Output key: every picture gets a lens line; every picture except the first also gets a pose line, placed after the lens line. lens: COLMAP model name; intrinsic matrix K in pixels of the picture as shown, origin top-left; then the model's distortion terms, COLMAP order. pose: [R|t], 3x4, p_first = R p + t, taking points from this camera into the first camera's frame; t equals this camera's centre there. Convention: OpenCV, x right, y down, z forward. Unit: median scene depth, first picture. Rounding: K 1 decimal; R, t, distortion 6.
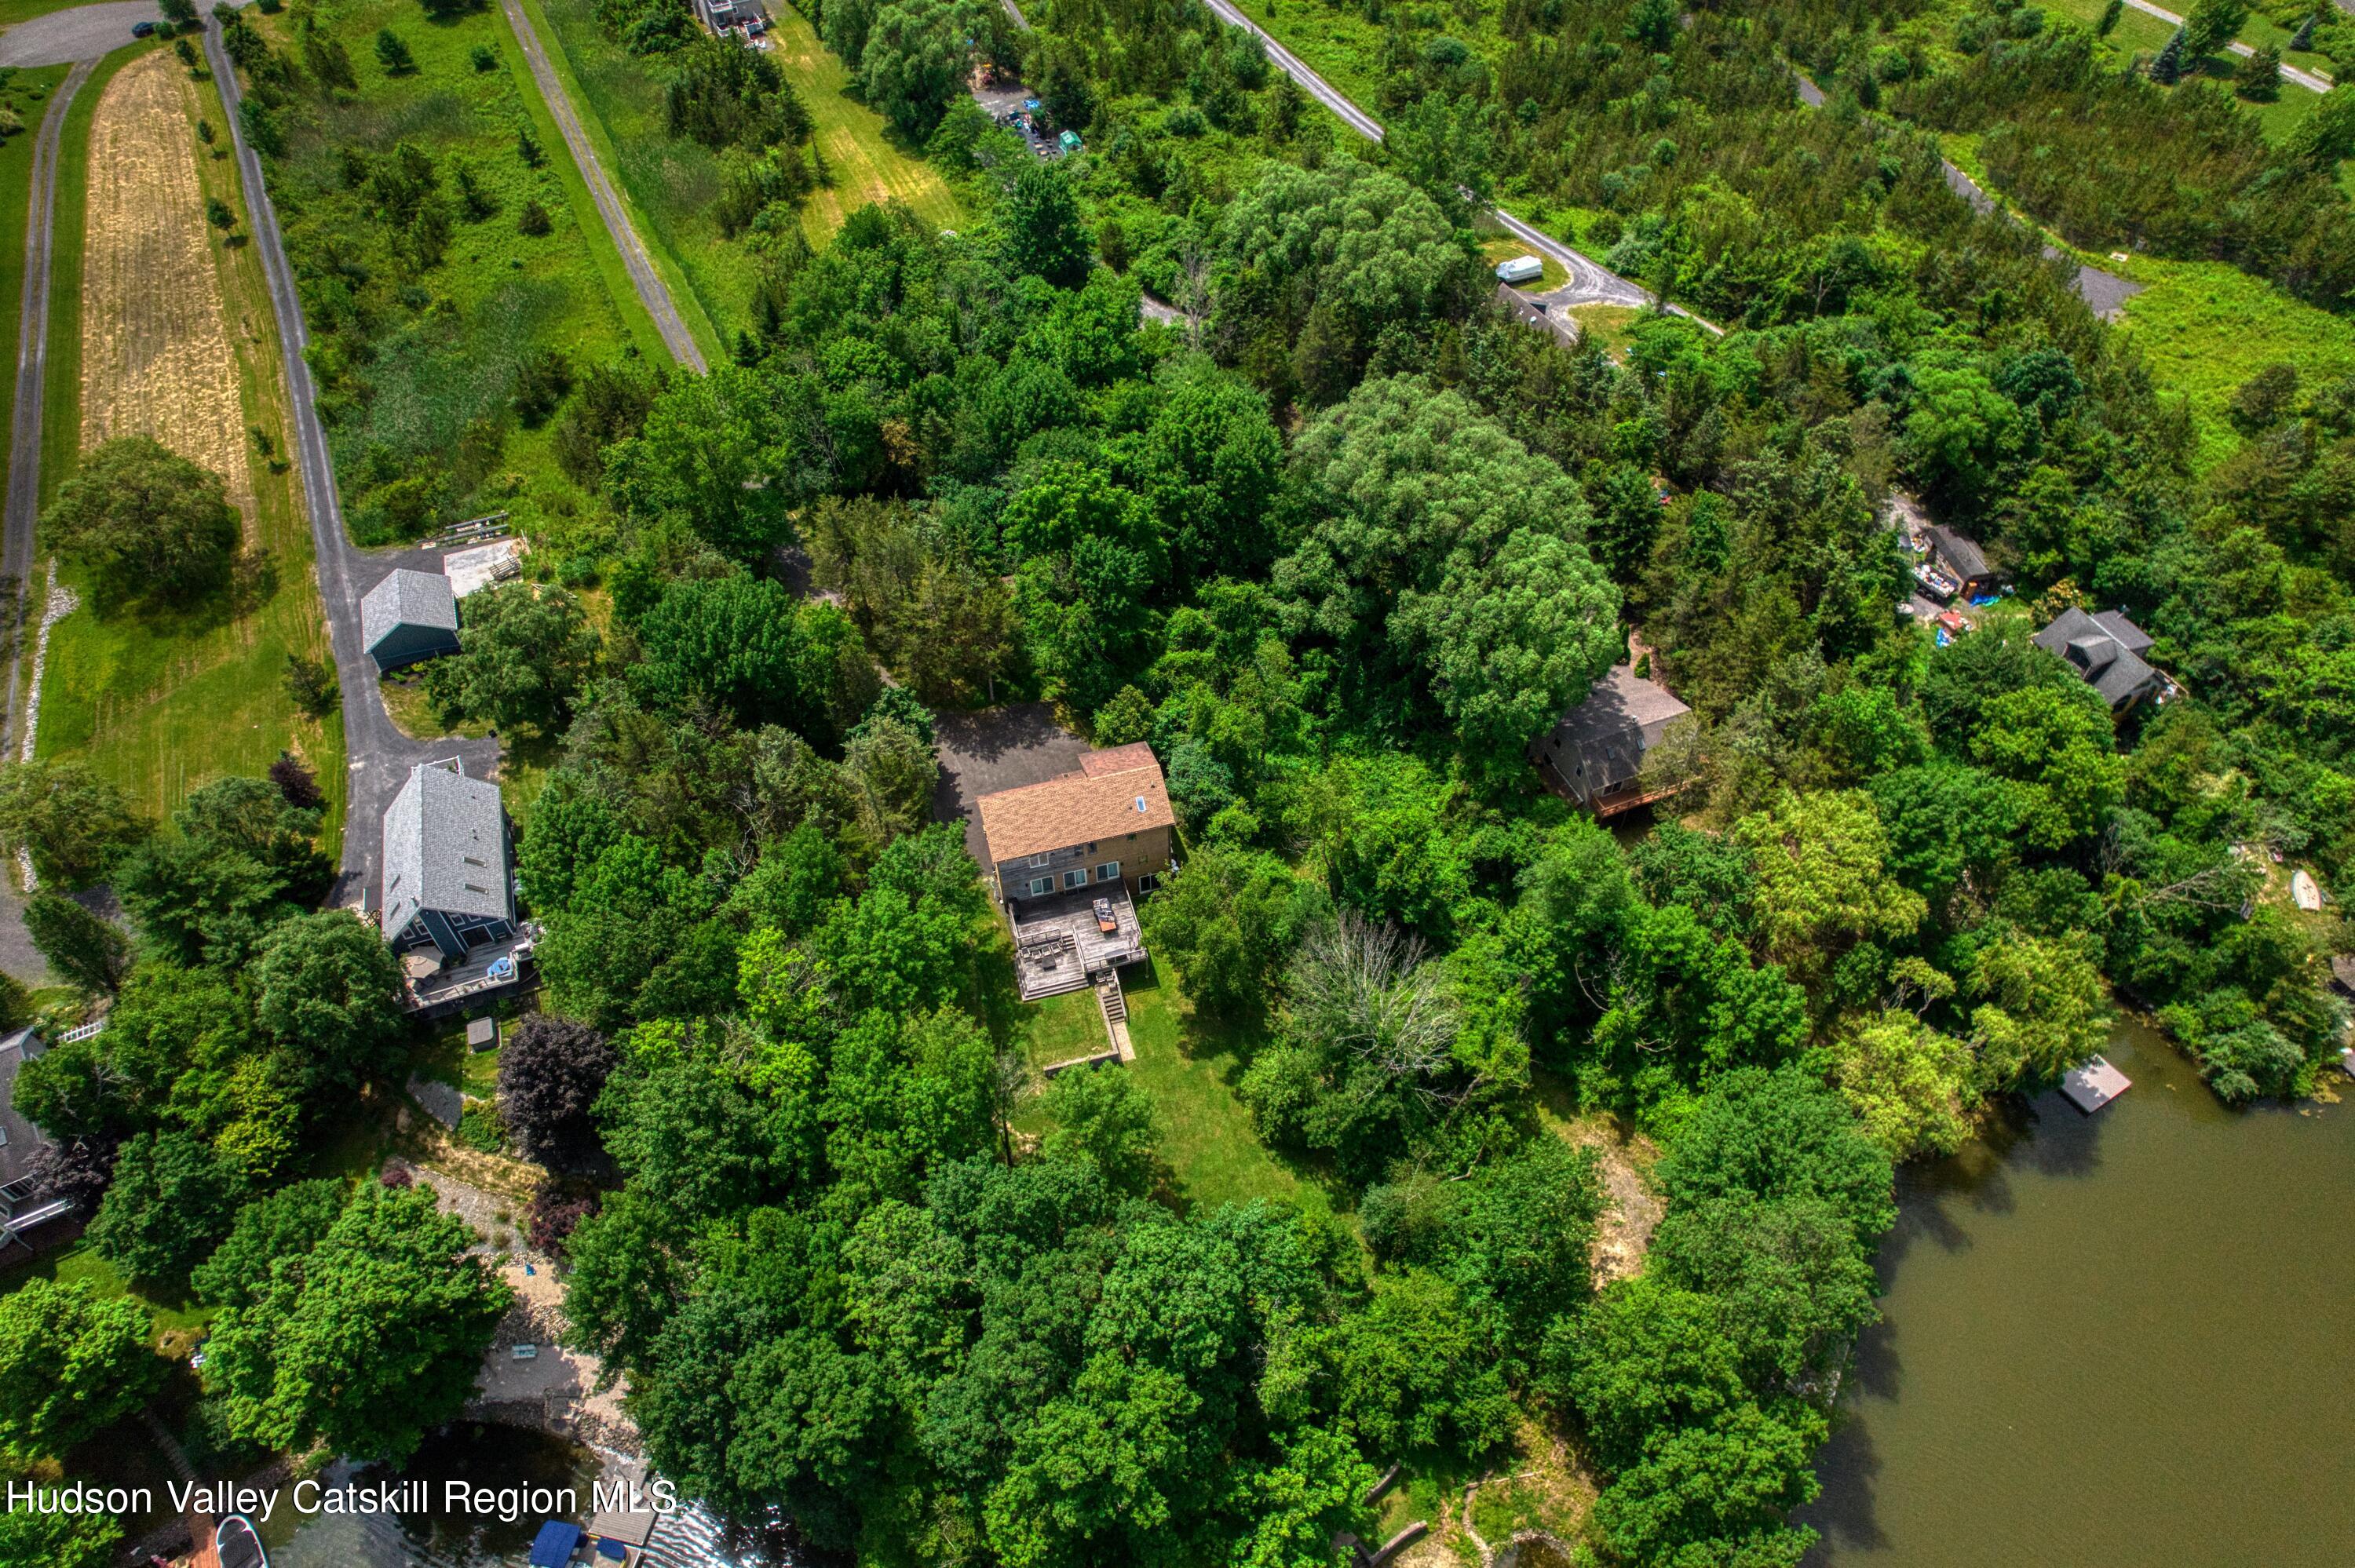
lens RADIAL K [[1511.0, 0, 1183.9], [0, 1511.0, 772.4], [0, 0, 1]] dist [-0.070482, 0.063207]
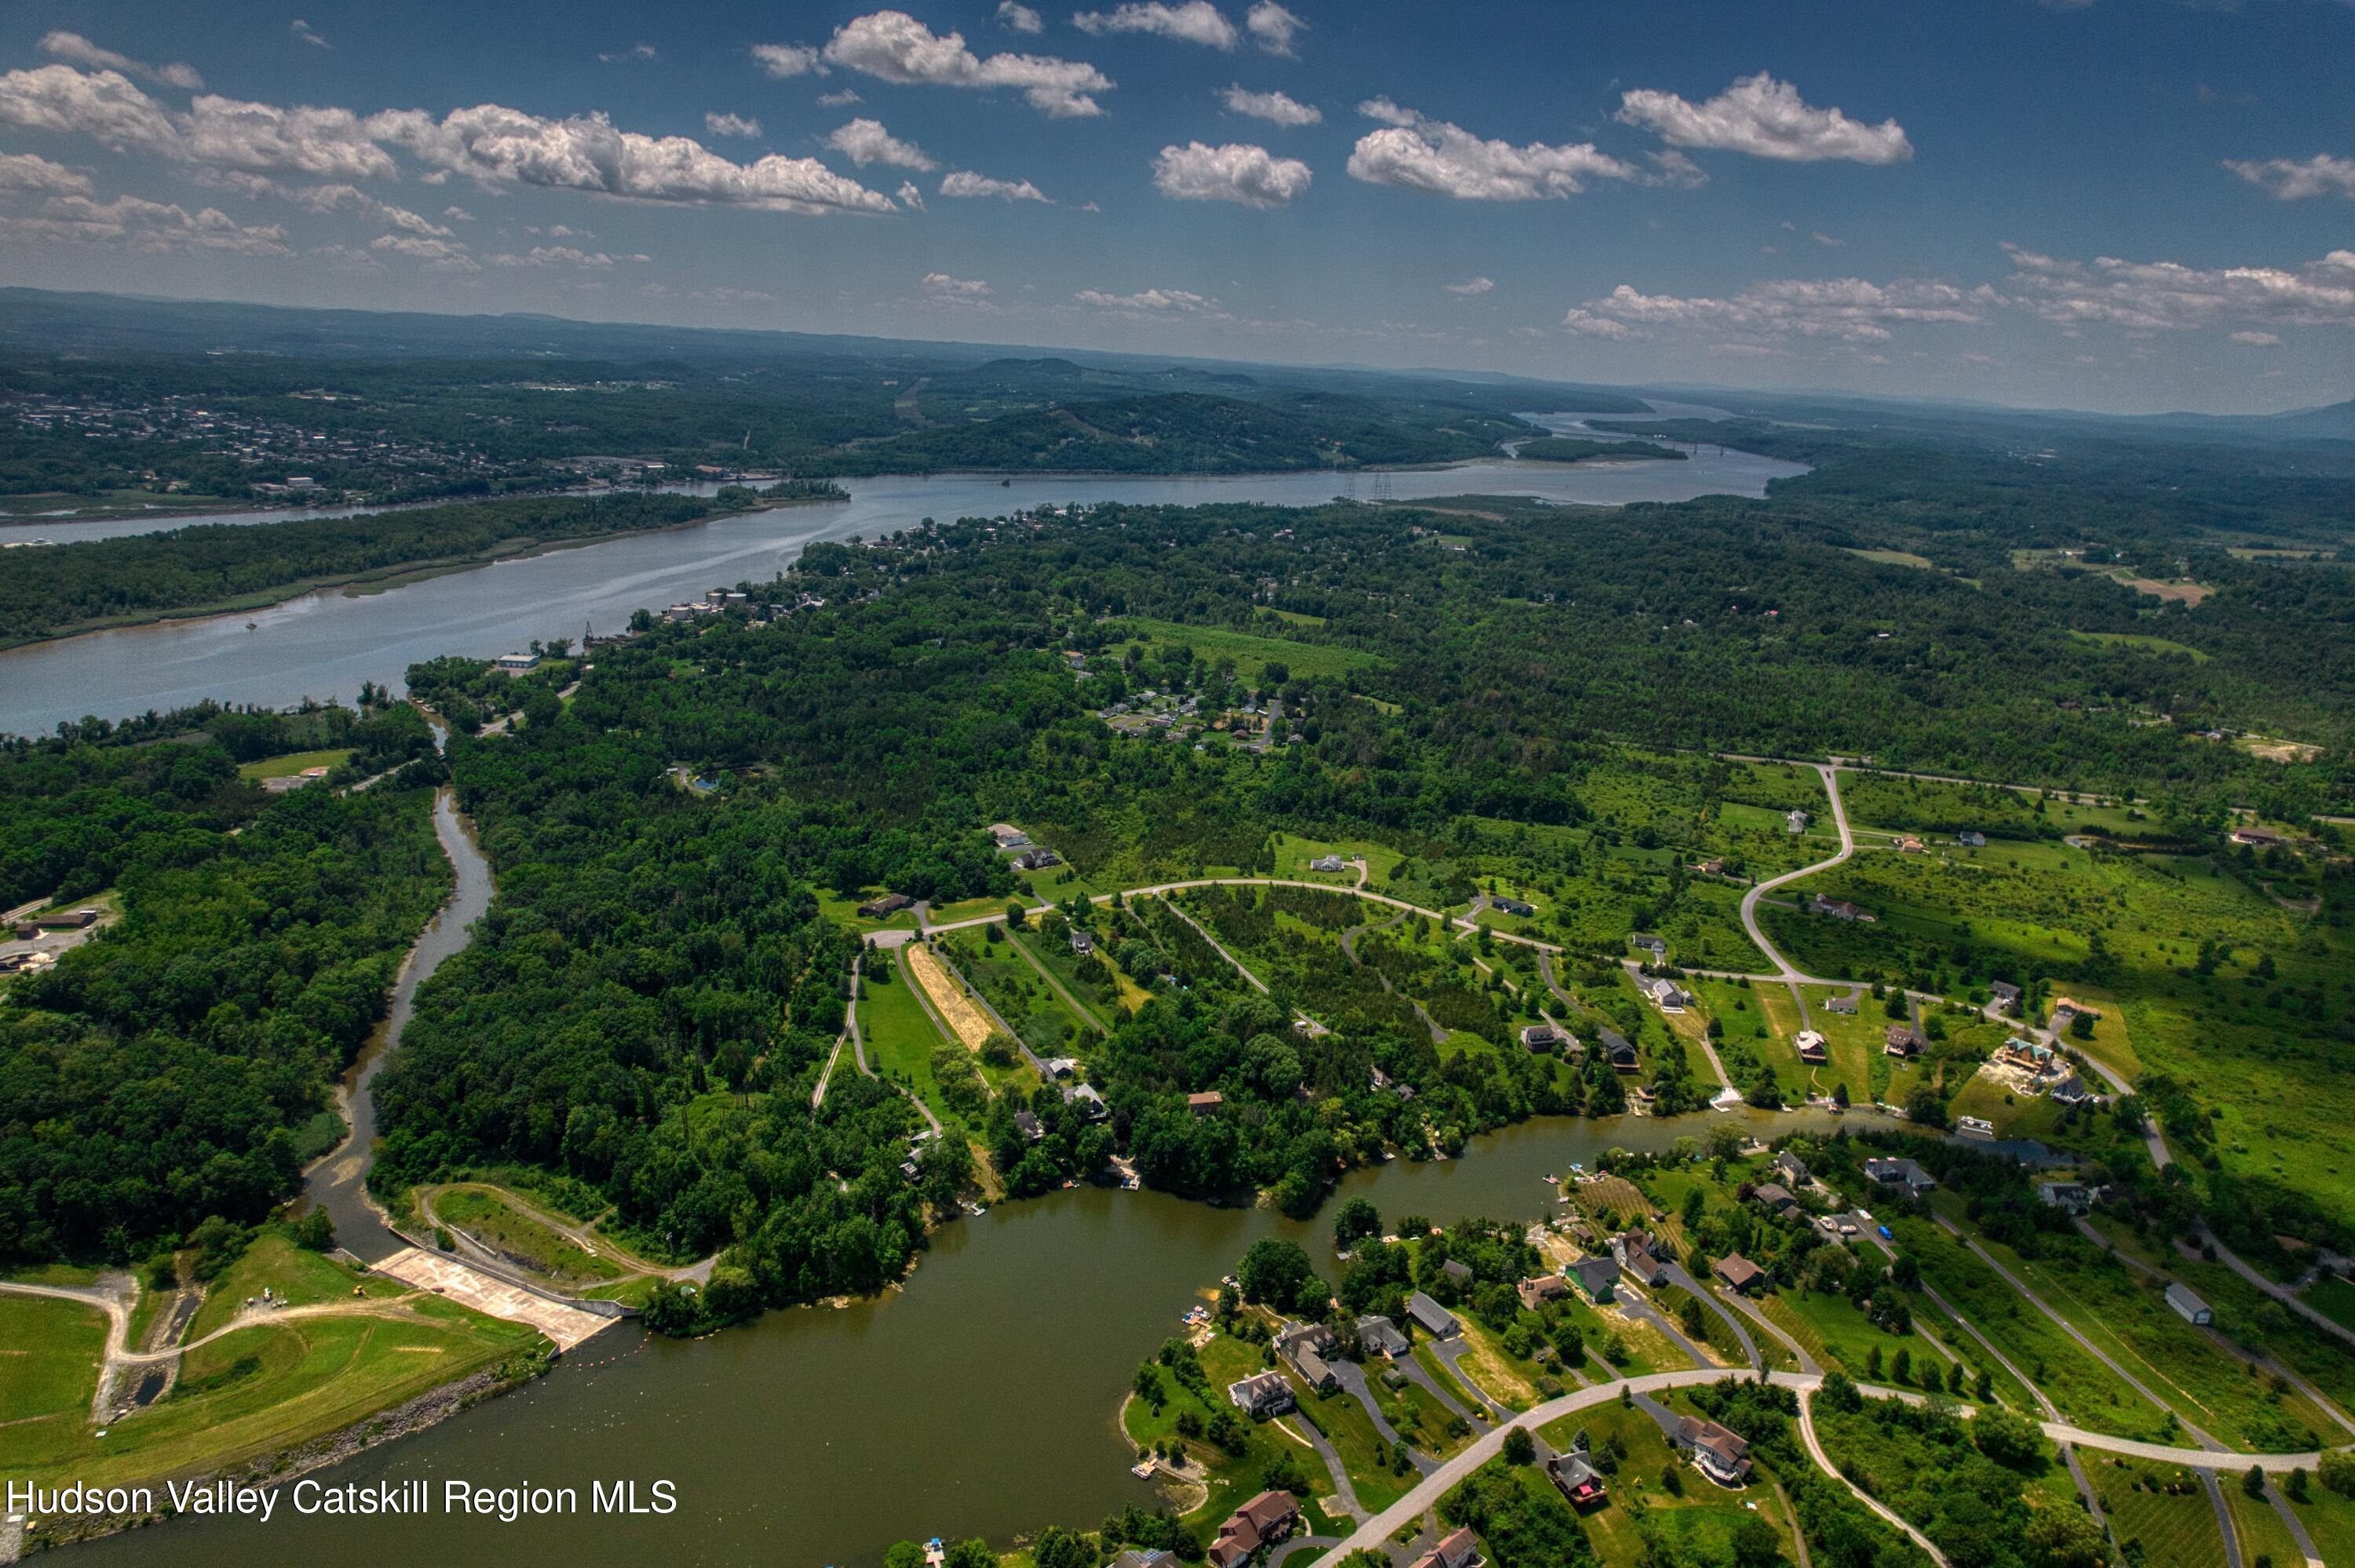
lens RADIAL K [[1511.0, 0, 1183.9], [0, 1511.0, 772.4], [0, 0, 1]] dist [-0.070482, 0.063207]
pose [[0.997401, 0.068823, 0.021327, -0.343697], [-0.047108, 0.846854, -0.529734, 1.935208], [-0.054519, 0.527353, 0.847895, -4.295312]]
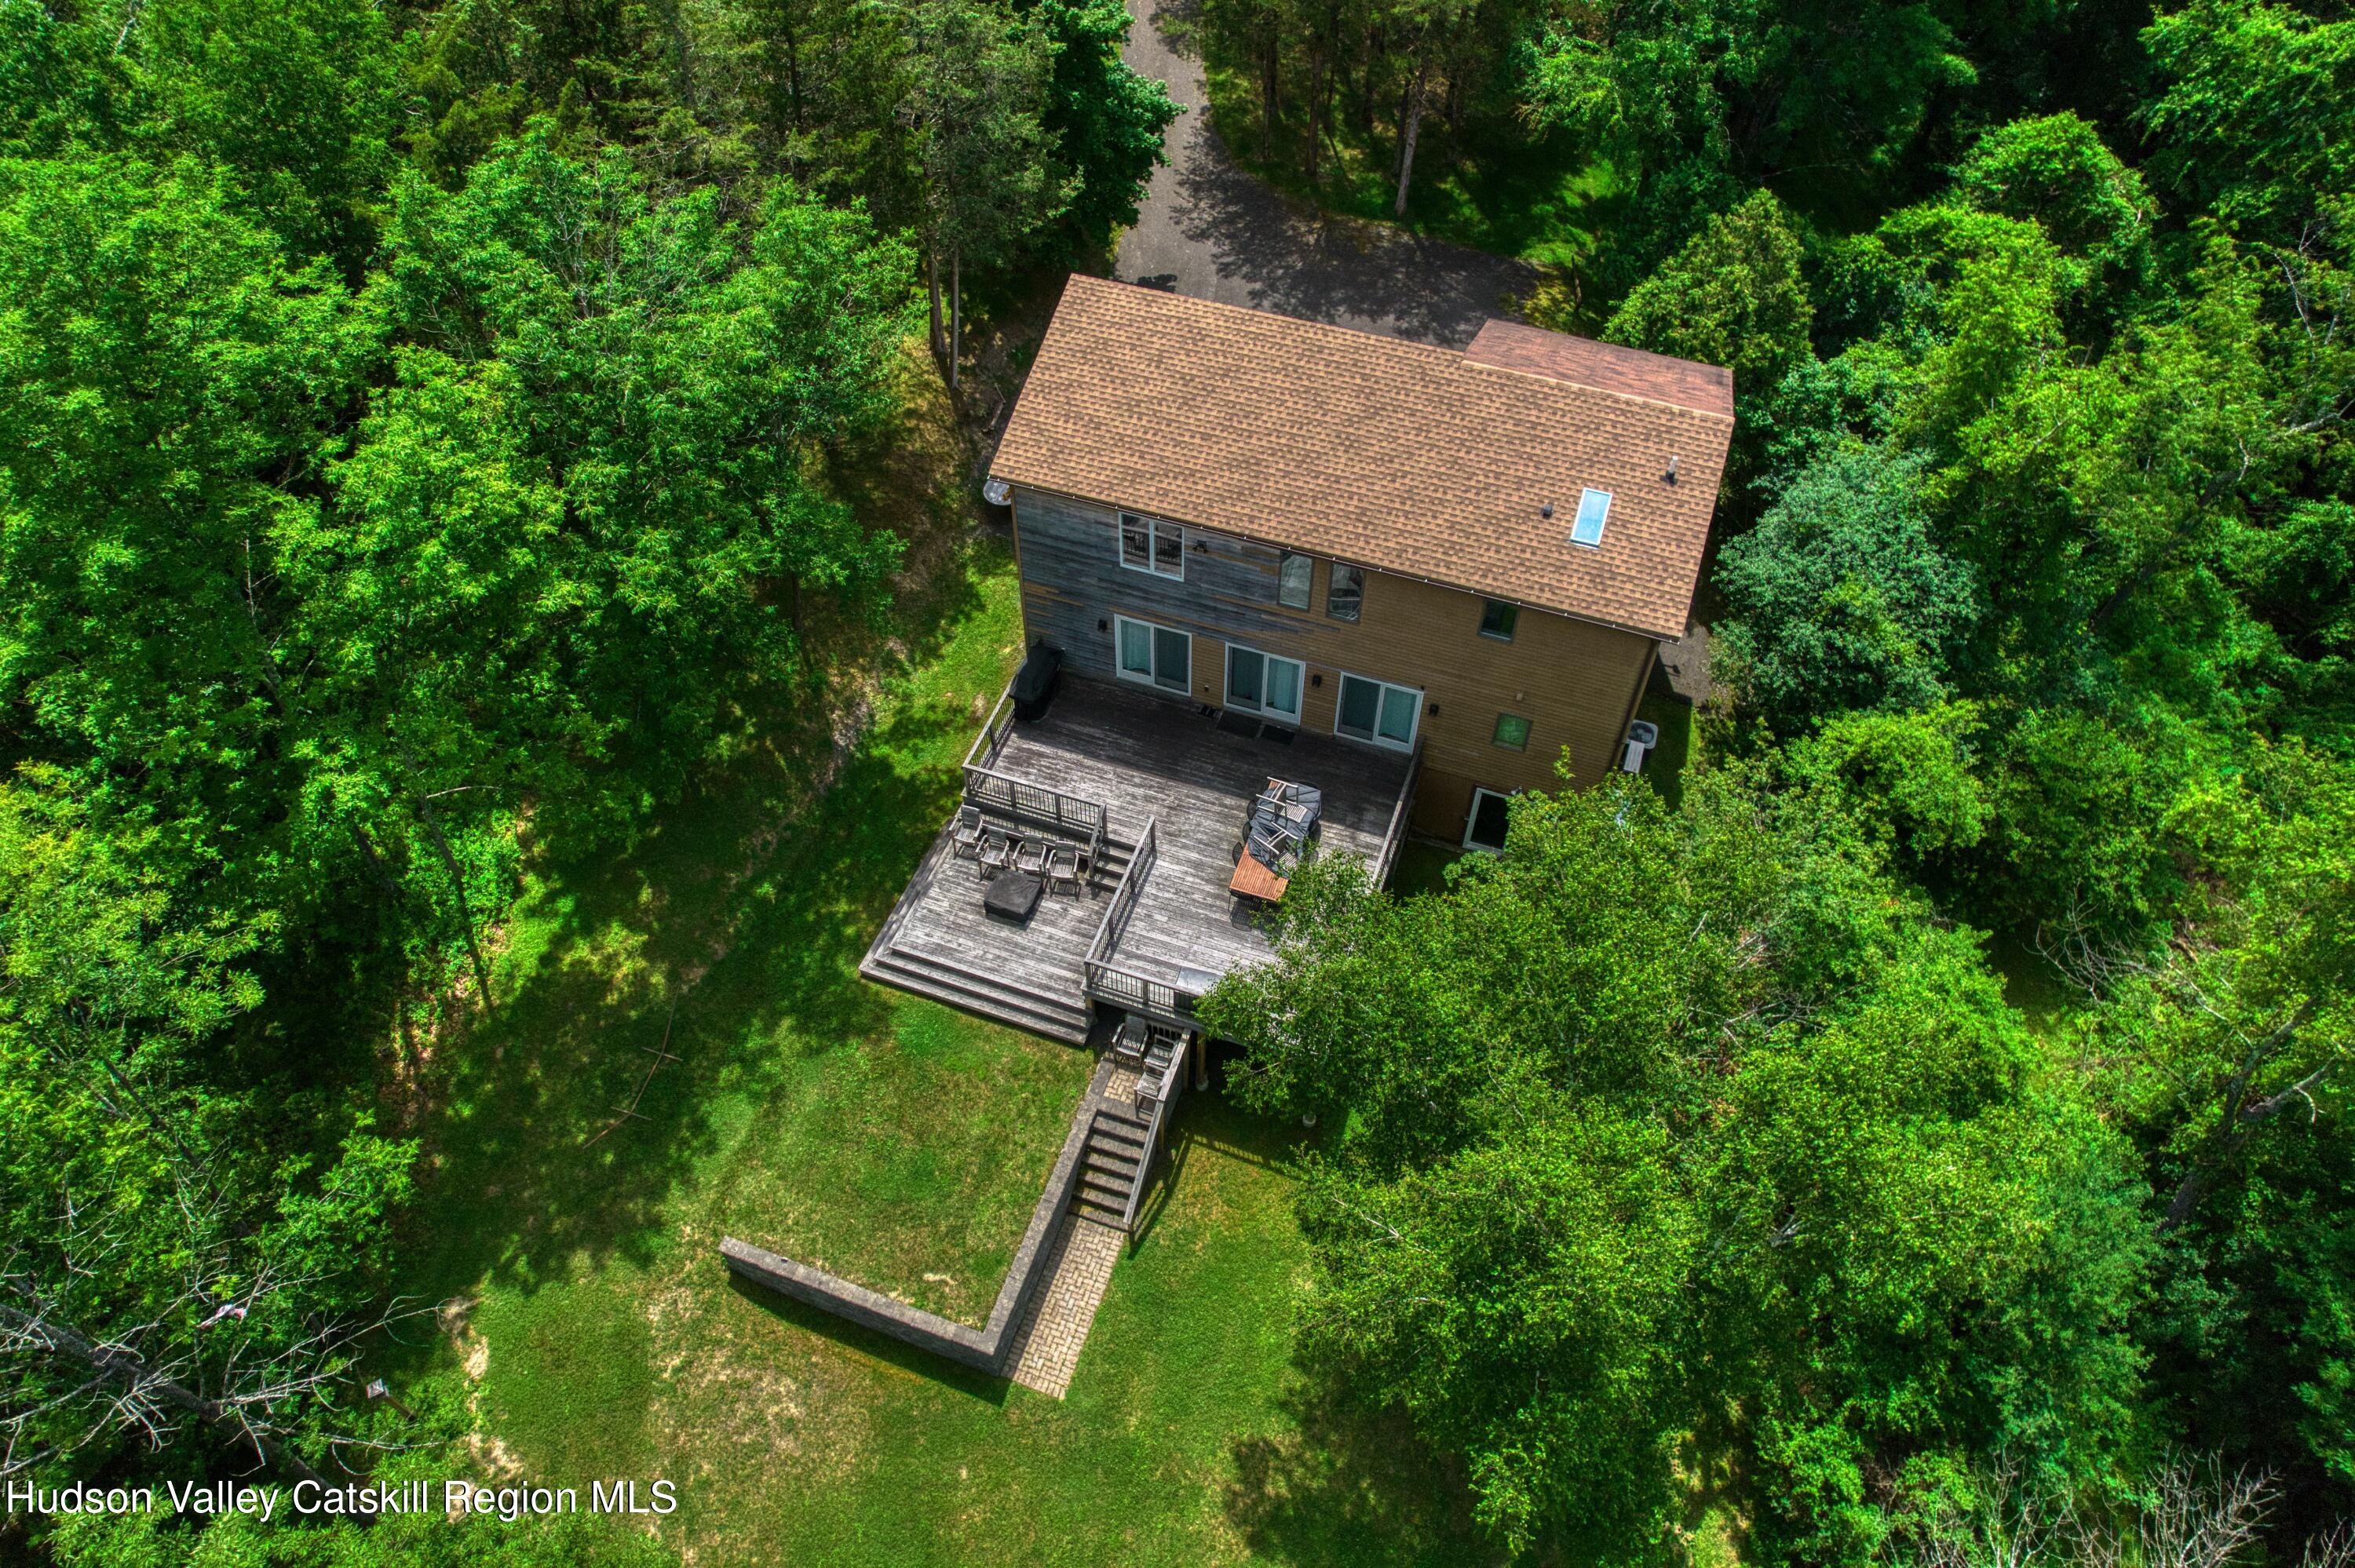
lens RADIAL K [[1511.0, 0, 1183.9], [0, 1511.0, 772.4], [0, 0, 1]] dist [-0.070482, 0.063207]
pose [[0.823141, 0.451379, -0.344522, 0.020914], [-0.433002, 0.891464, 0.133421, 0.055058], [0.367352, 0.039354, 0.929249, 0.744703]]
